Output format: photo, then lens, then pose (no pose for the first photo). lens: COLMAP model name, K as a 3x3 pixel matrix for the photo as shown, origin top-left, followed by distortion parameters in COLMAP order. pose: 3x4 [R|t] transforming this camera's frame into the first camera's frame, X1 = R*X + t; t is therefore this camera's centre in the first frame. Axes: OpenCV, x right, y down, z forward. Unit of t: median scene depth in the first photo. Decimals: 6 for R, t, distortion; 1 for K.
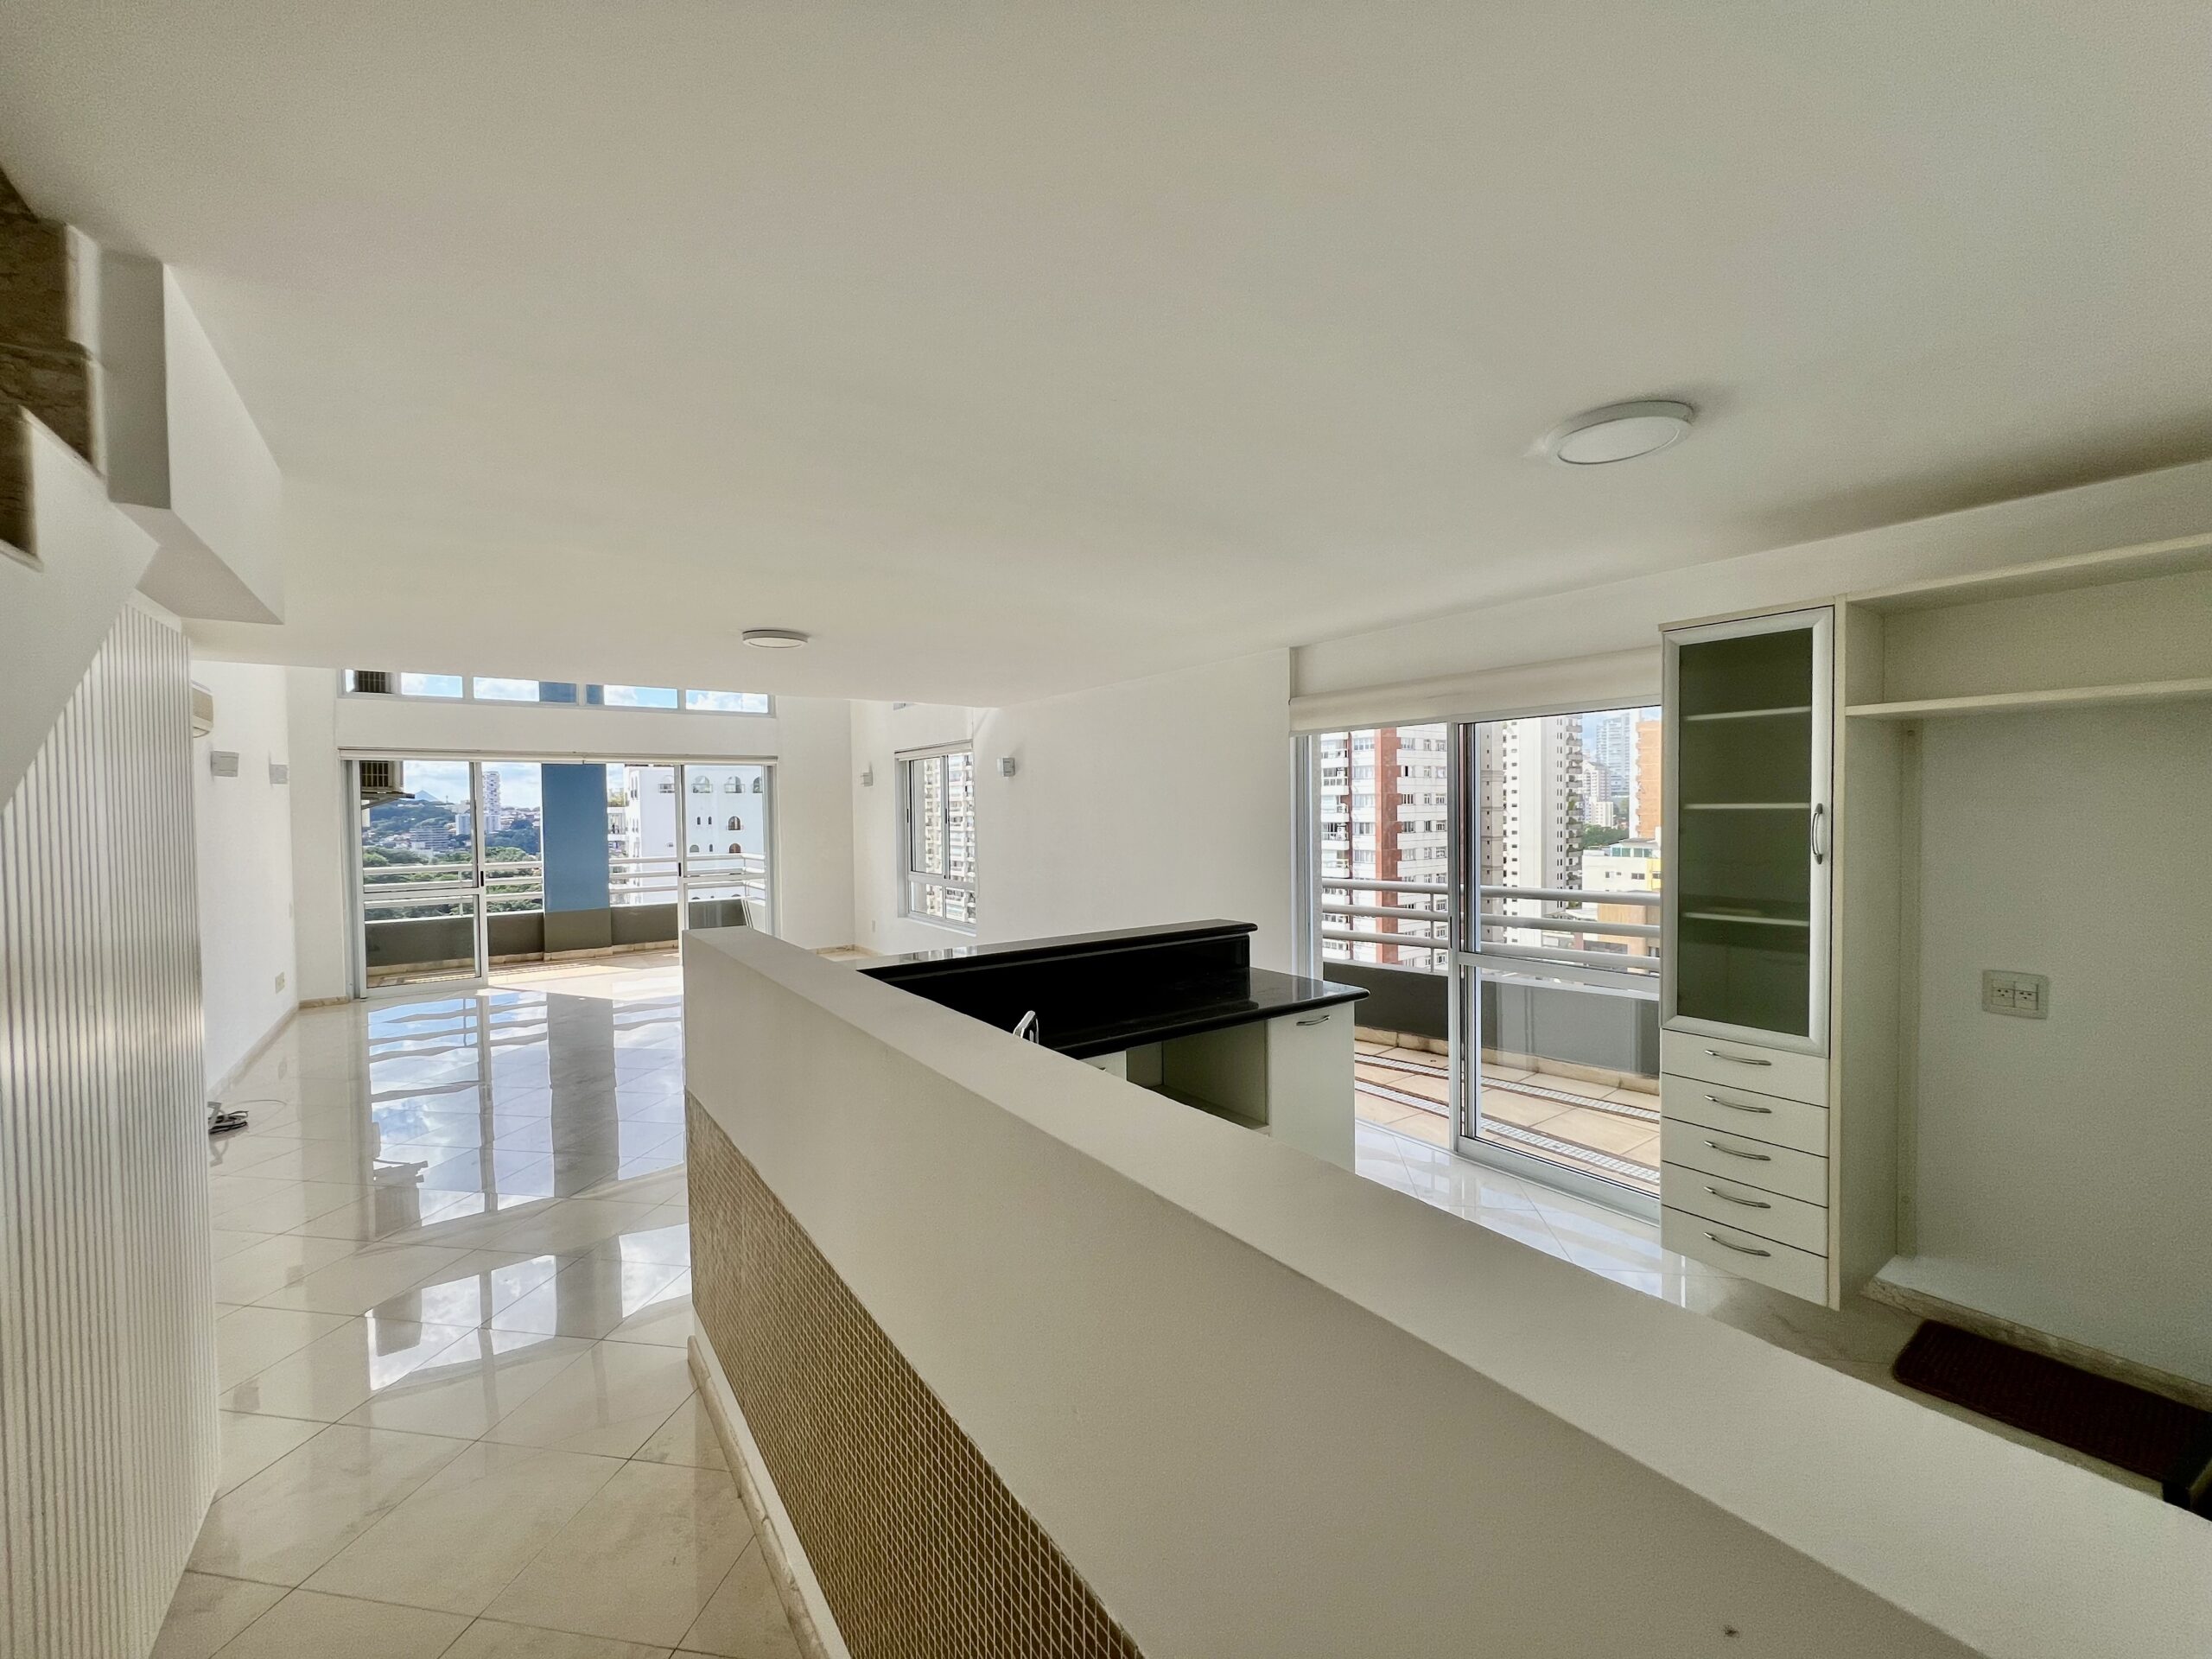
lens RADIAL K [[885.3, 0, 1107.1], [0, 885.3, 827.0], [0, 0, 1]] dist [-0.002157, 0.000440]
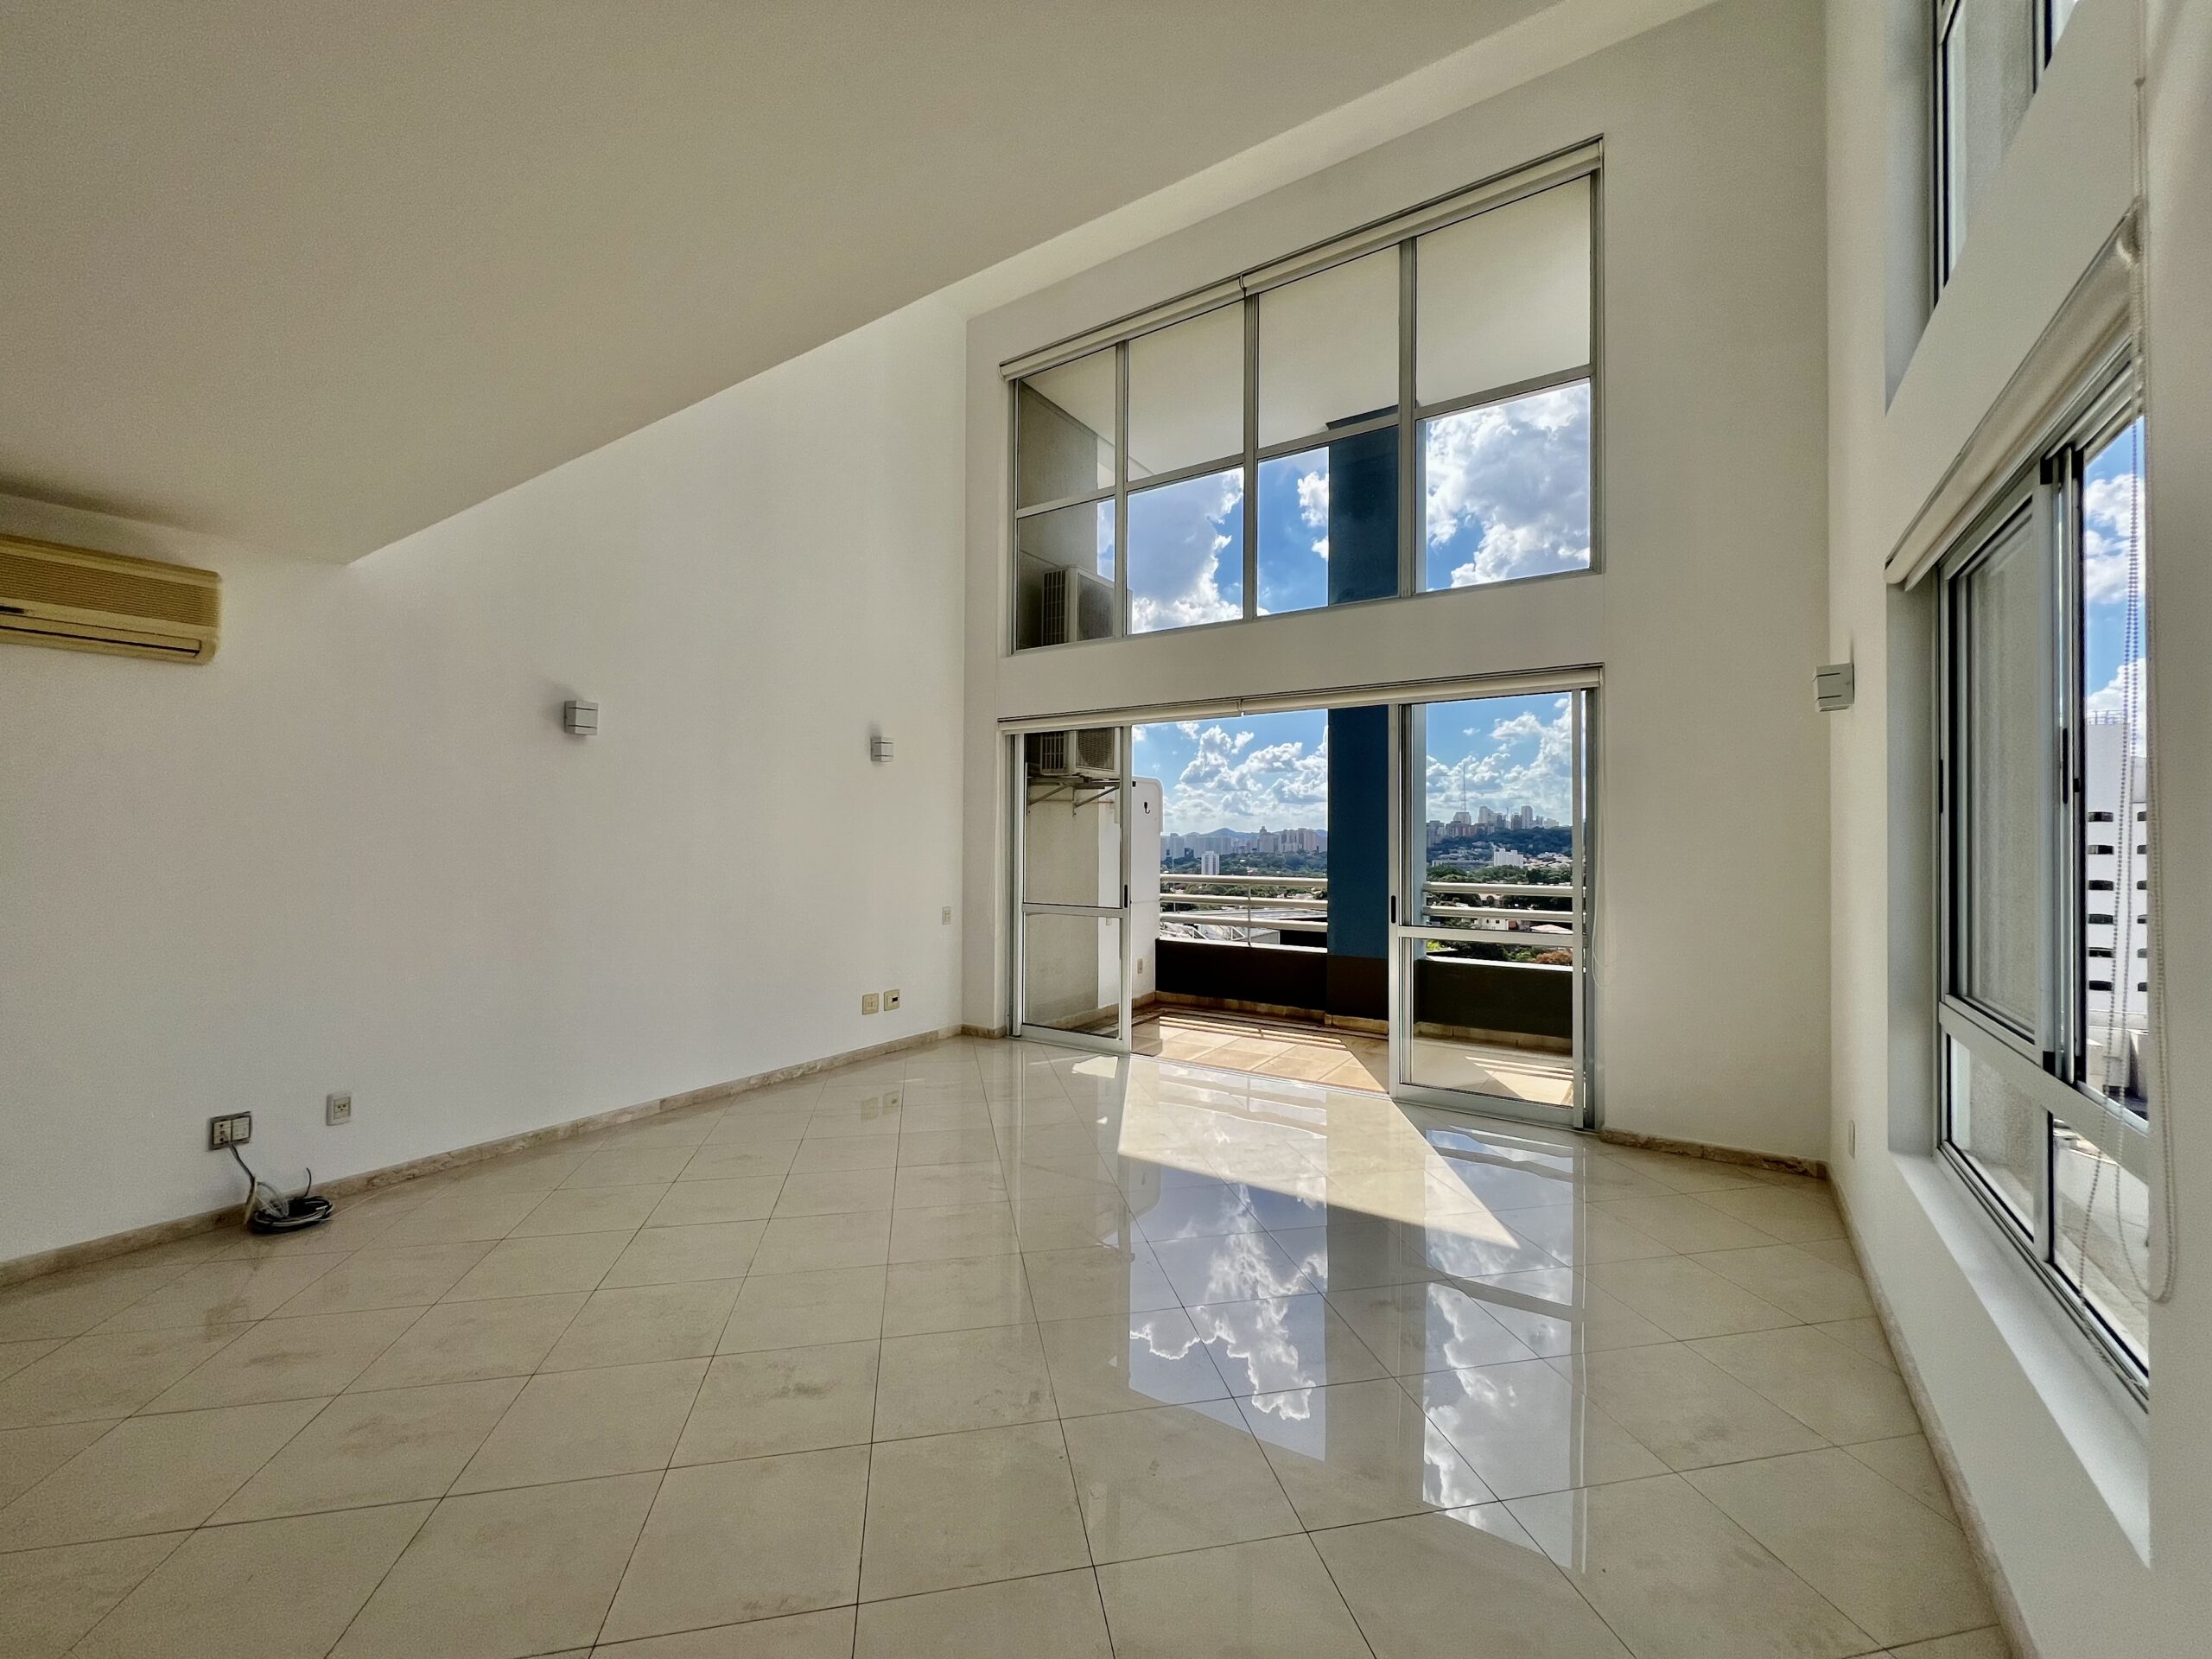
lens RADIAL K [[888.3, 0, 1107.6], [0, 888.3, 830.2], [0, 0, 1]] dist [-0.002542, 0.000158]
pose [[0.359605, 0.006897, -0.933079, -0.060671], [-0.029417, 0.999559, -0.003948, 0.009194], [0.932641, 0.028868, 0.359649, 0.632185]]
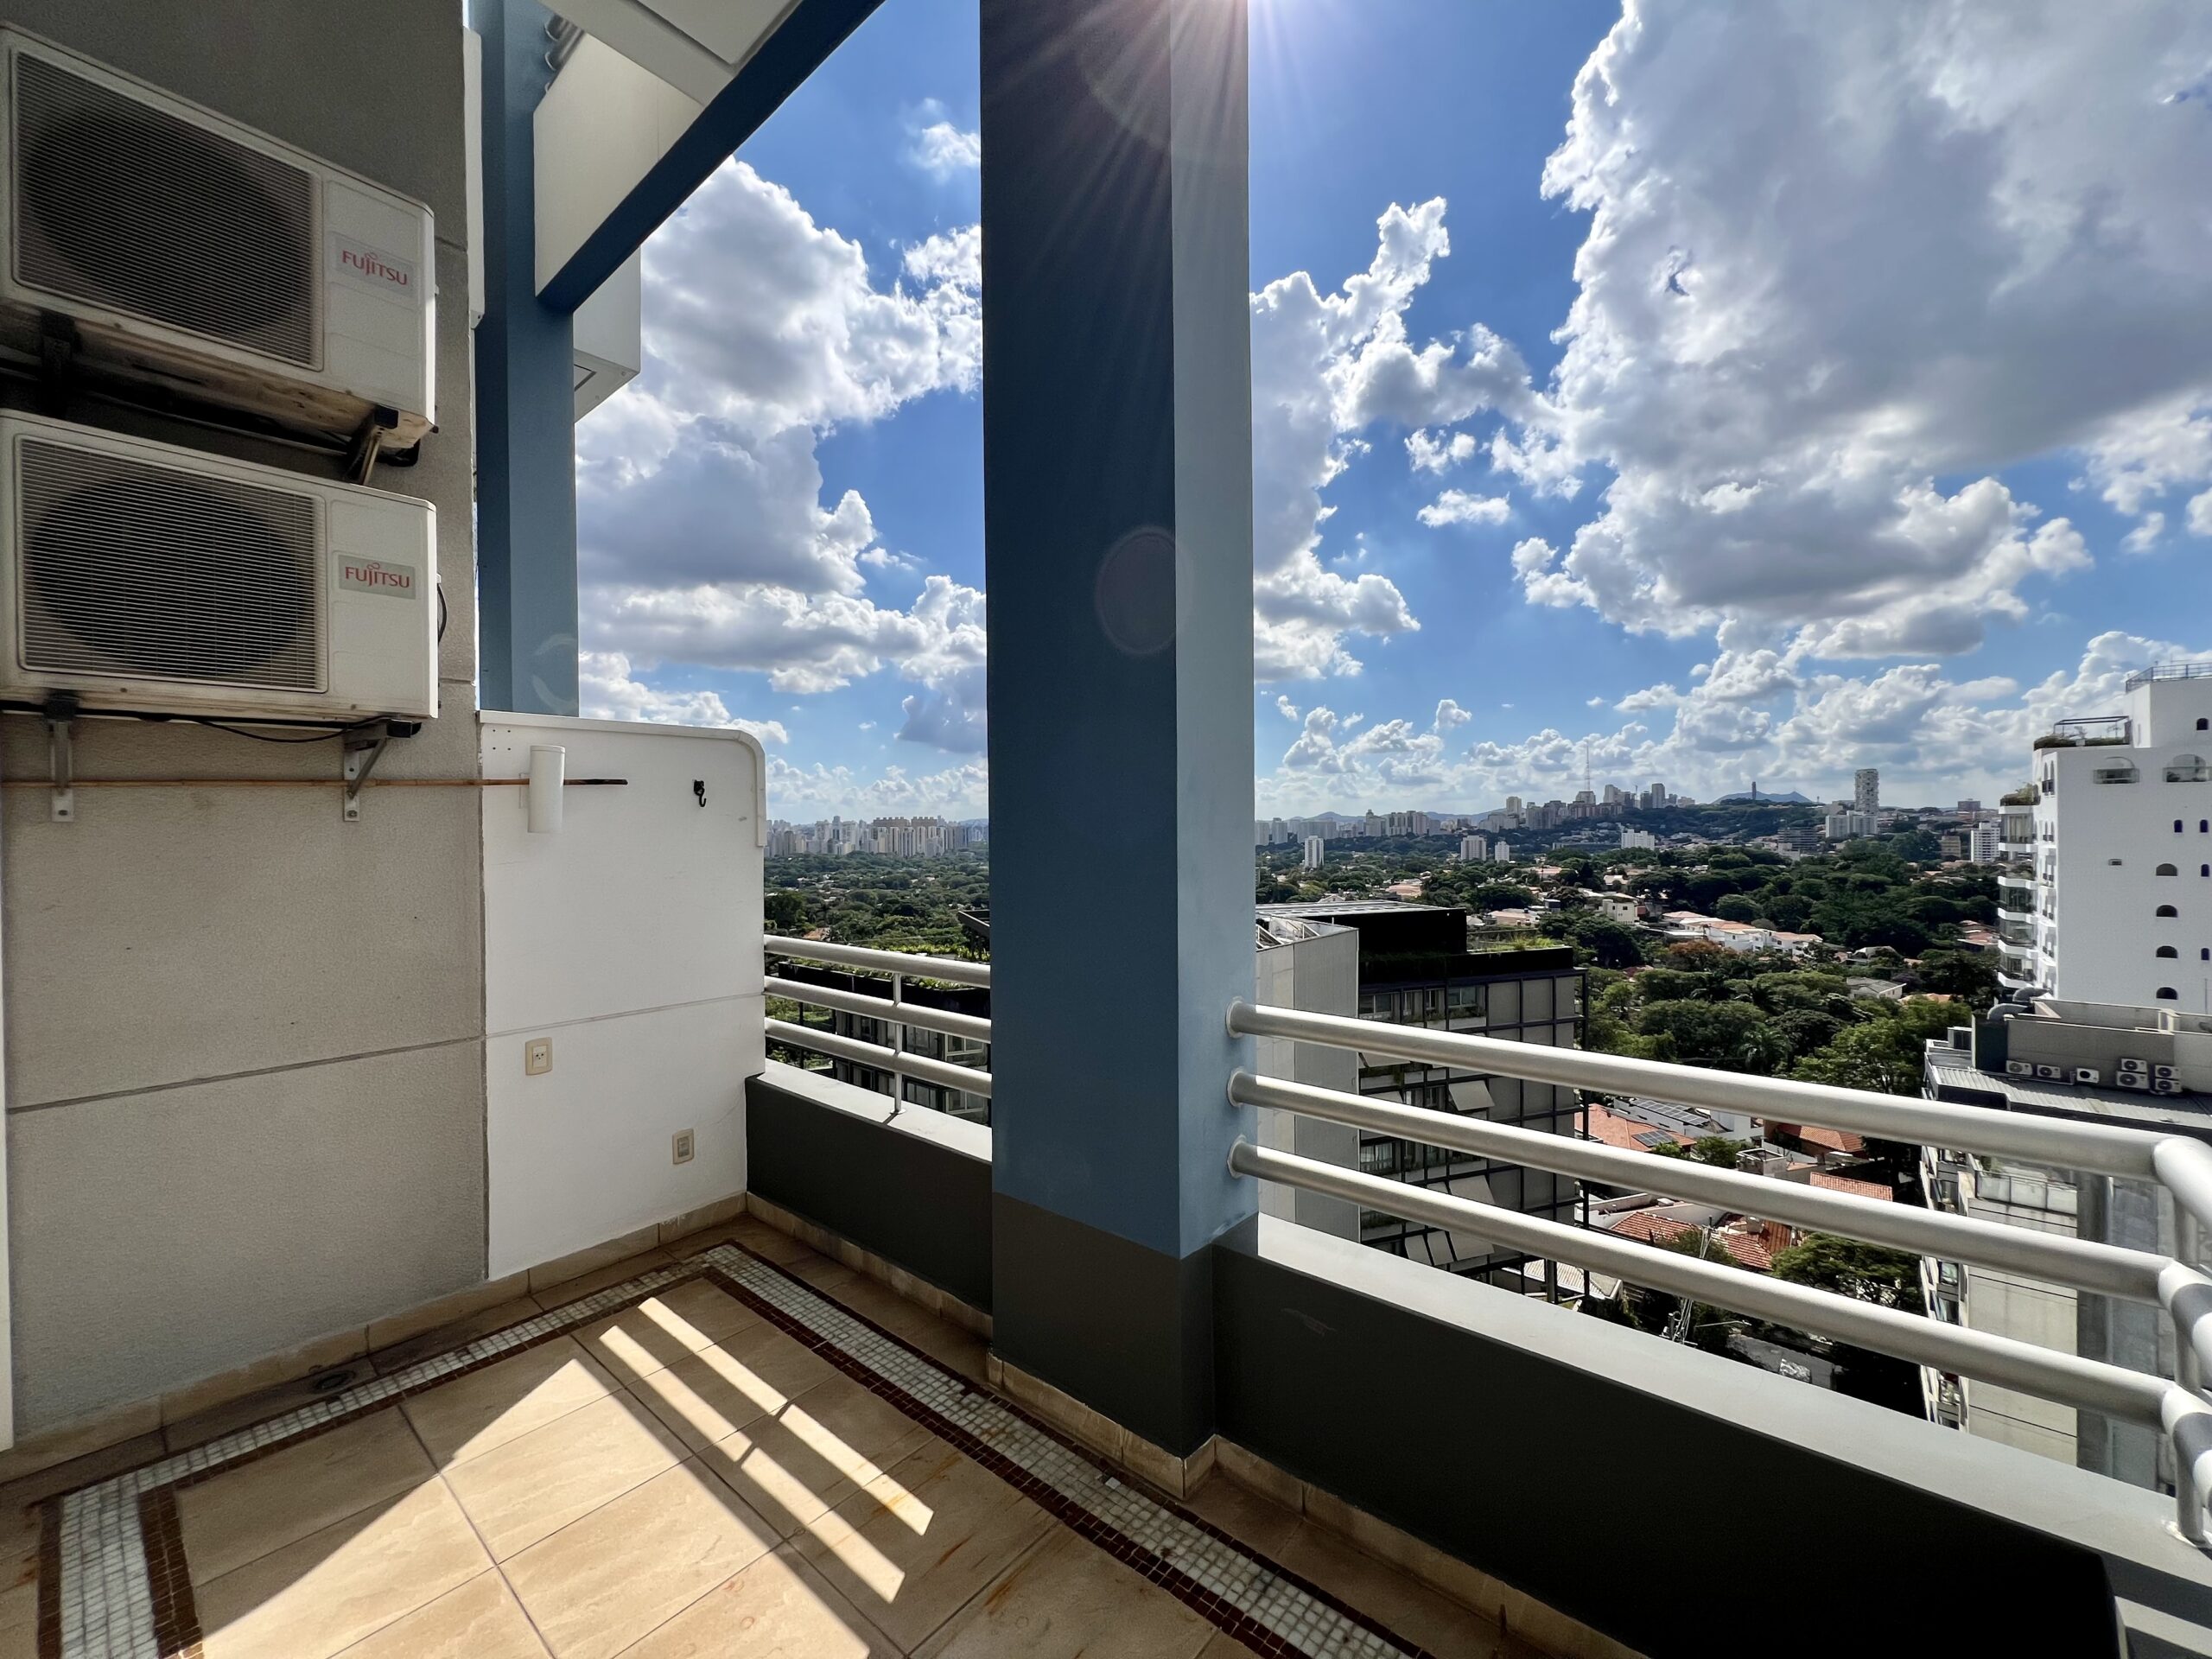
lens RADIAL K [[885.9, 0, 1106.0], [0, 885.9, 829.5], [0, 0, 1]] dist [-0.002521, 0.000633]
pose [[0.248571, 0.017495, -0.968456, -0.413517], [-0.016311, 0.999771, 0.013874, -0.009232], [0.968476, 0.012348, 0.248800, 1.032541]]
